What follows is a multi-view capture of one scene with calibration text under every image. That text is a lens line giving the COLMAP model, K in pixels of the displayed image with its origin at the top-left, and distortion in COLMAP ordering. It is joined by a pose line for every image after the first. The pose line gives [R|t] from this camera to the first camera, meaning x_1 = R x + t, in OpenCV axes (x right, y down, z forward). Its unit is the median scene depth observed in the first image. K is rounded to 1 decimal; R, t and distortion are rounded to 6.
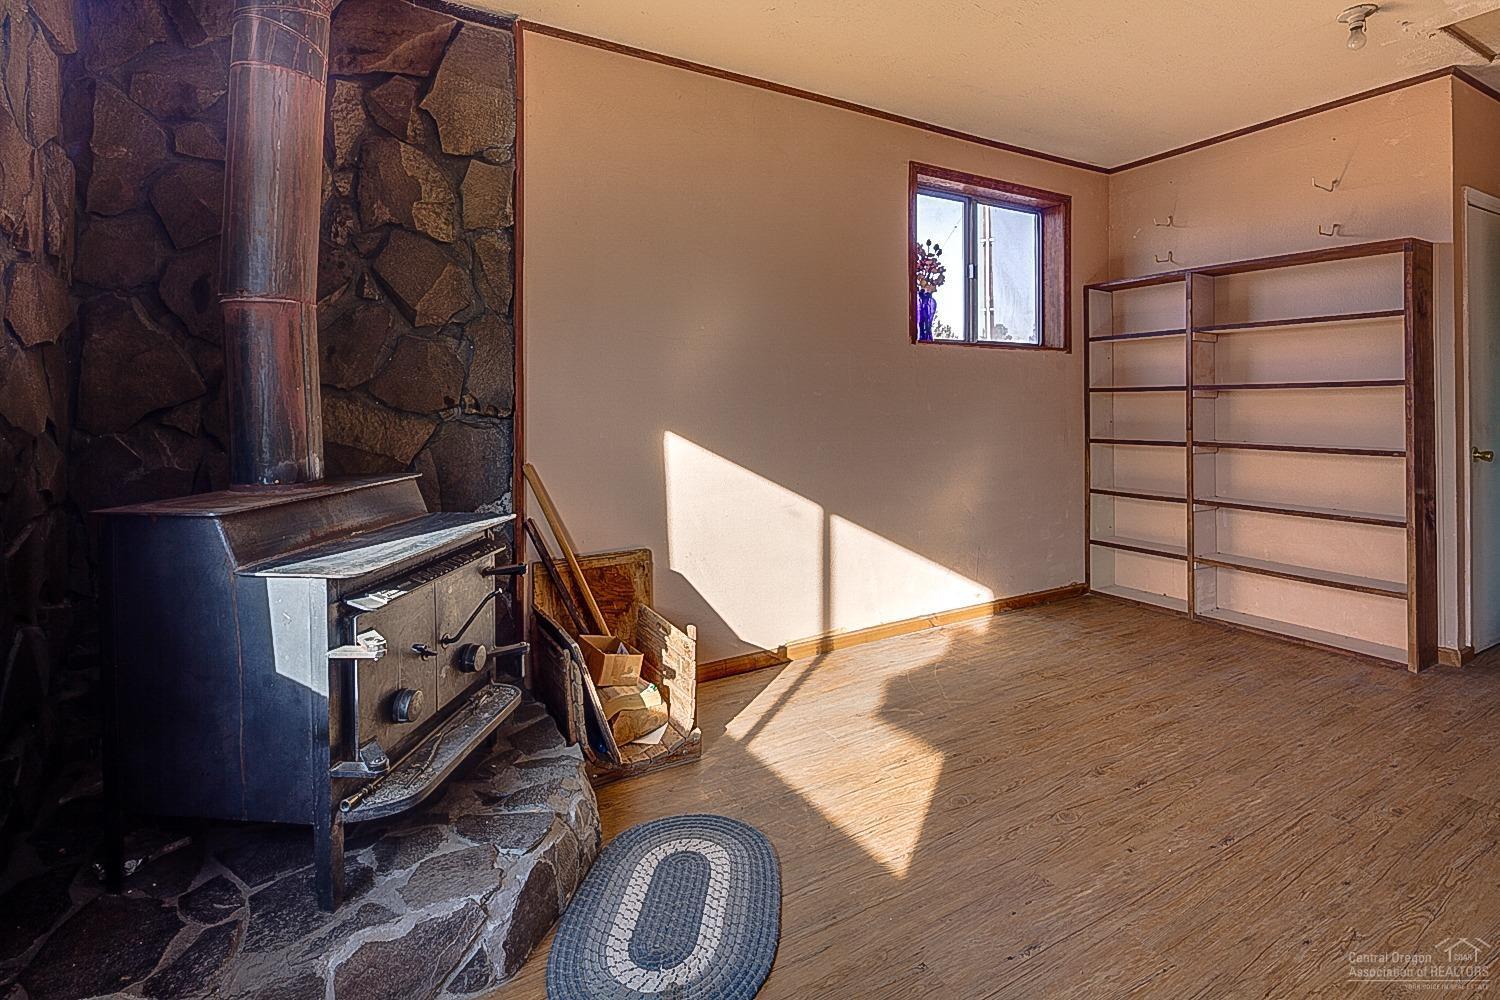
lens RADIAL K [[733.3, 0, 755.4], [0, 733.3, 402.9], [0, 0, 1]] dist [-0.002616, -0.000538]
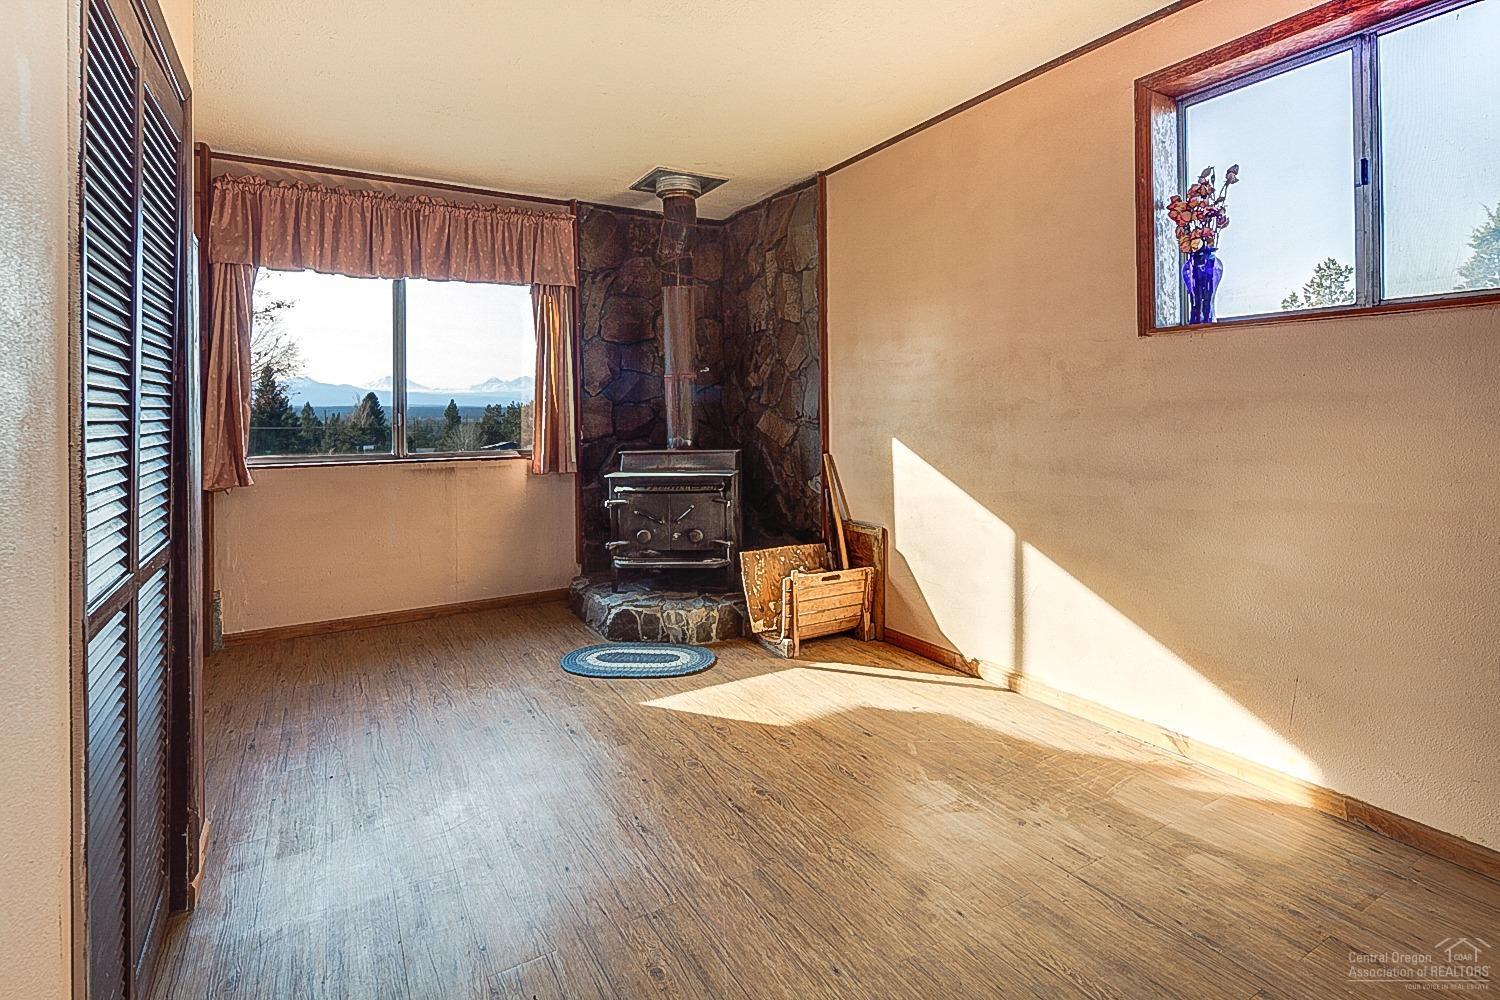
lens RADIAL K [[733.3, 0, 755.4], [0, 733.3, 402.9], [0, 0, 1]] dist [-0.002616, -0.000538]
pose [[0.001029, -0.002276, -0.999997, 1.161737], [0.011111, 0.999936, -0.002265, -0.022378], [0.999938, -0.011109, 0.001055, 0.783338]]
